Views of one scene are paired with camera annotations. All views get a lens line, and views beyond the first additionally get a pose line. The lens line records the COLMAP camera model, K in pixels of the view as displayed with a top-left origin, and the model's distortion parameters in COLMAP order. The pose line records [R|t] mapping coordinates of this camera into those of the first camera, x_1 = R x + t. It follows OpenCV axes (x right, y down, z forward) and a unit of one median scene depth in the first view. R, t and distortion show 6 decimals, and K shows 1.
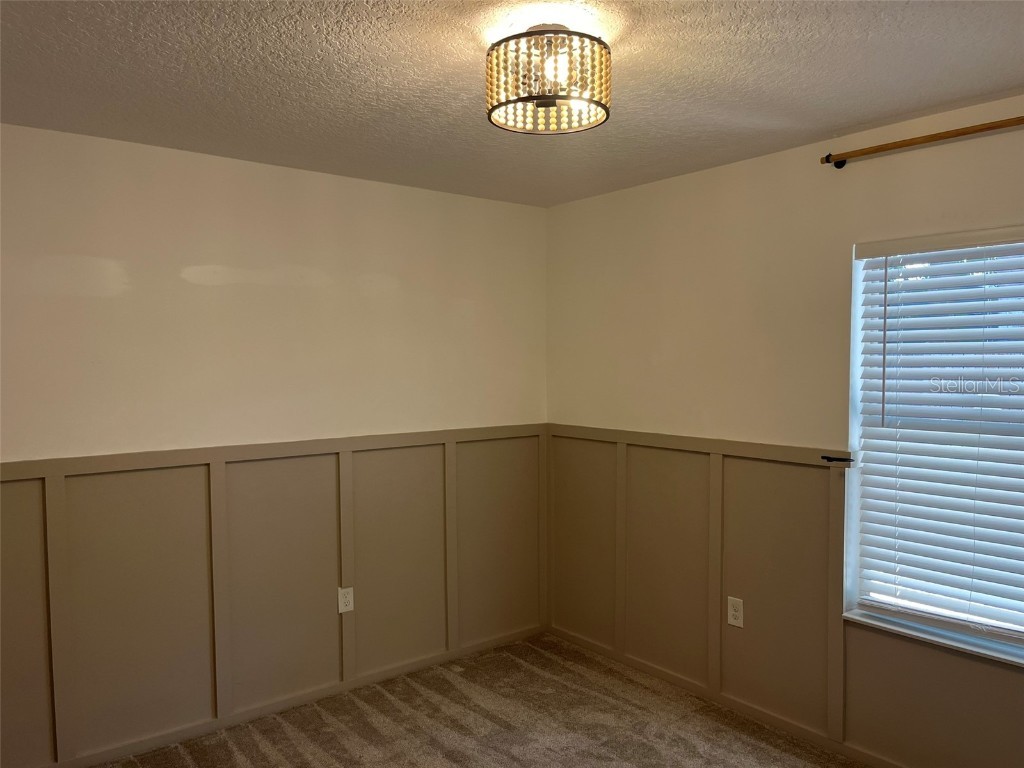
lens RADIAL K [[776.1, 0, 512.0], [0, 776.1, 384.0], [0, 0, 1]] dist [0.077733, -0.109493]
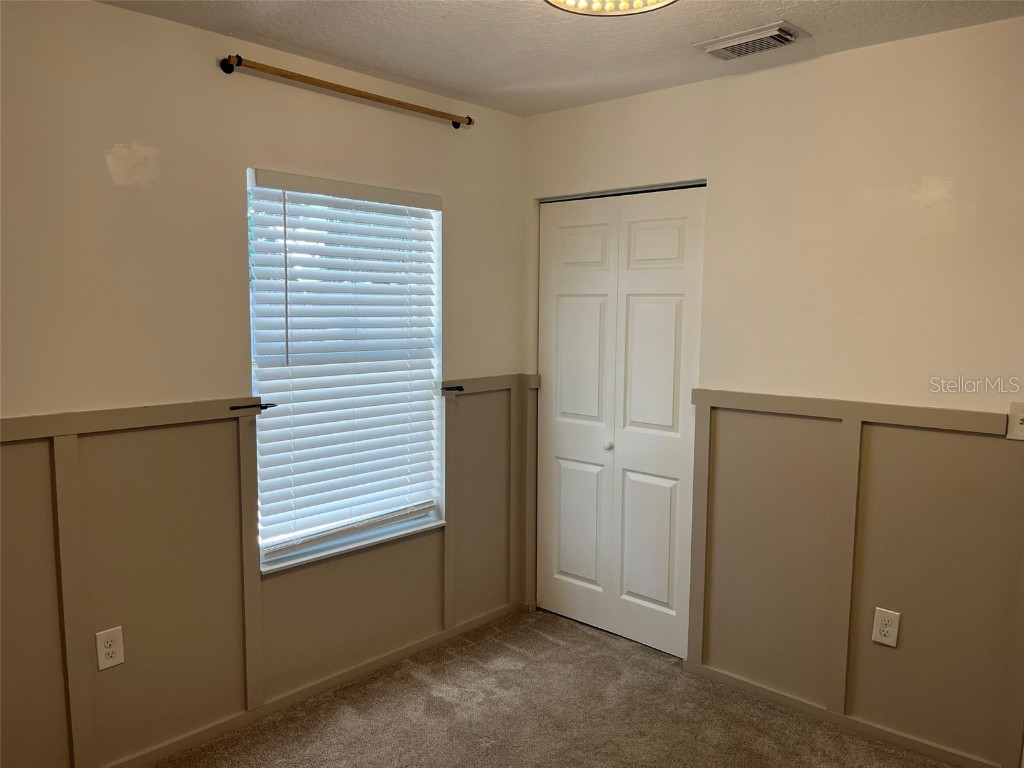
lens RADIAL K [[776.1, 0, 512.0], [0, 776.1, 384.0], [0, 0, 1]] dist [0.077733, -0.109493]
pose [[-0.152683, -0.097220, 0.983482, -0.536228], [0.024855, 0.994457, 0.102164, -0.015515], [-0.987963, 0.040043, -0.149421, 0.867734]]
